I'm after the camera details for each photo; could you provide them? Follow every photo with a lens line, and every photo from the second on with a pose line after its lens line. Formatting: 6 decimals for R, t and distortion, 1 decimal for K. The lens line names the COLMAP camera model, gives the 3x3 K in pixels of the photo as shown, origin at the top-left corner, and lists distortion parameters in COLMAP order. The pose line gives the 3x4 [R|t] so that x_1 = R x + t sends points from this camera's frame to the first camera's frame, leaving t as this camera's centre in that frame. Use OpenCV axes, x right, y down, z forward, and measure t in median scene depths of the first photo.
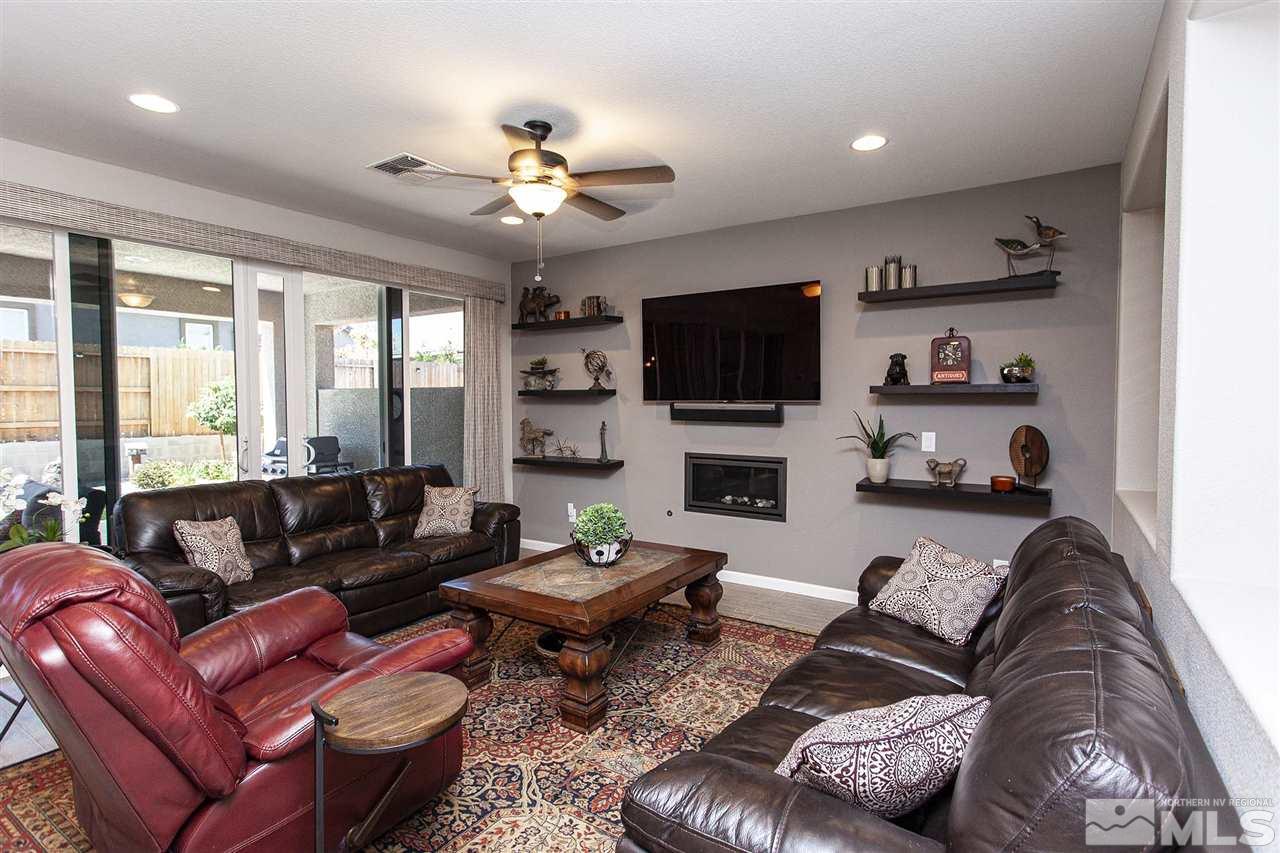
lens RADIAL K [[632.1, 0, 636.5], [0, 632.1, 418.3], [0, 0, 1]] dist [-0.000679, 0.004015]
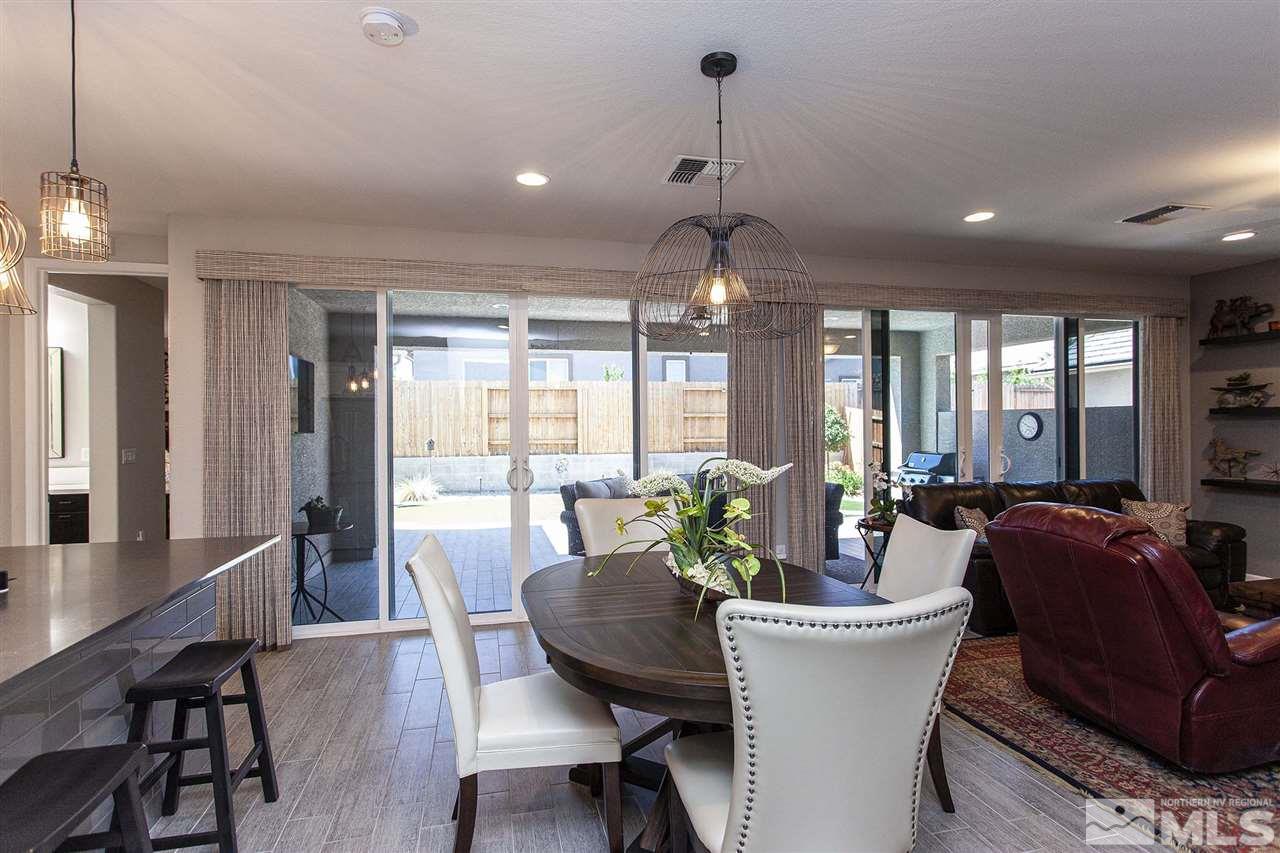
lens RADIAL K [[632.1, 0, 640.0], [0, 632.1, 426.8], [0, 0, 1]] dist [-0.000679, 0.004015]
pose [[0.732535, -0.001043, -0.680729, -0.192505], [-0.014789, 0.999738, -0.017445, 0.015115], [0.680569, 0.022846, 0.732328, -0.333287]]
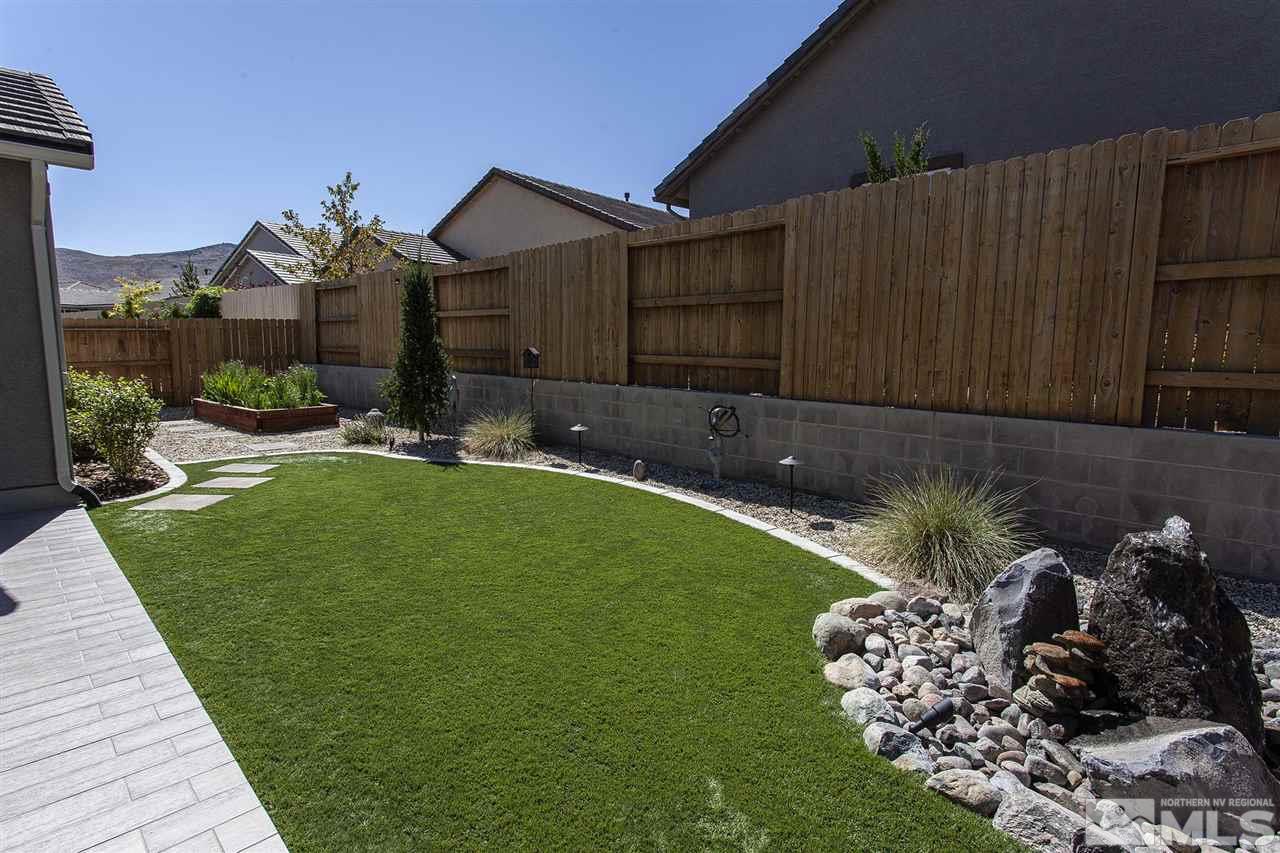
lens RADIAL K [[632.1, 0, 635.8], [0, 632.1, 422.0], [0, 0, 1]] dist [-0.000679, 0.004015]
pose [[-0.194556, 0.118344, -0.973726, -1.393461], [-0.038078, 0.991036, 0.128056, 0.002534], [0.980152, 0.061992, -0.188306, 1.846194]]
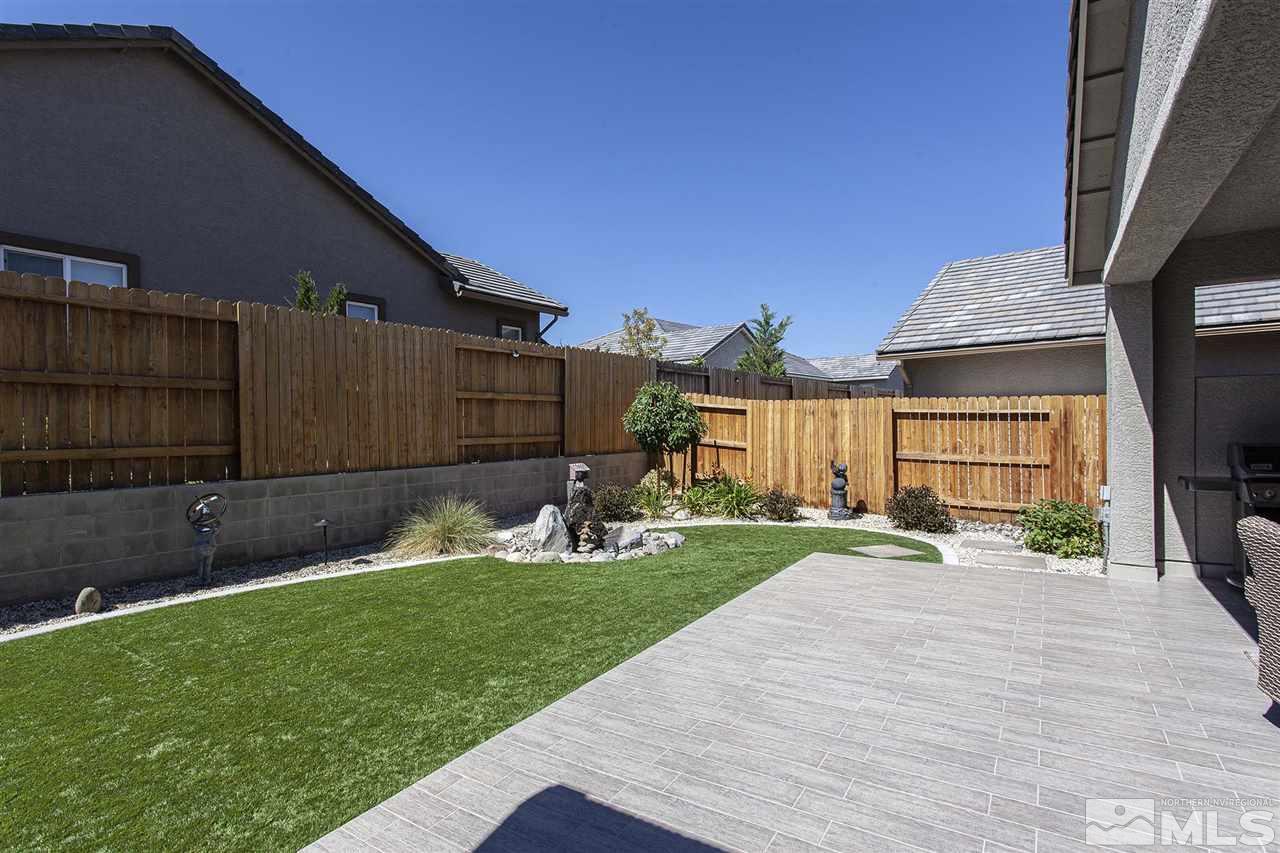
lens RADIAL K [[632.1, 0, 641.2], [0, 632.1, 426.4], [0, 0, 1]] dist [-0.000679, 0.004015]
pose [[0.999968, -0.007989, 0.001054, -1.834041], [0.008012, 0.999686, -0.023740, 0.029788], [-0.000864, 0.023748, 0.999718, 0.513095]]
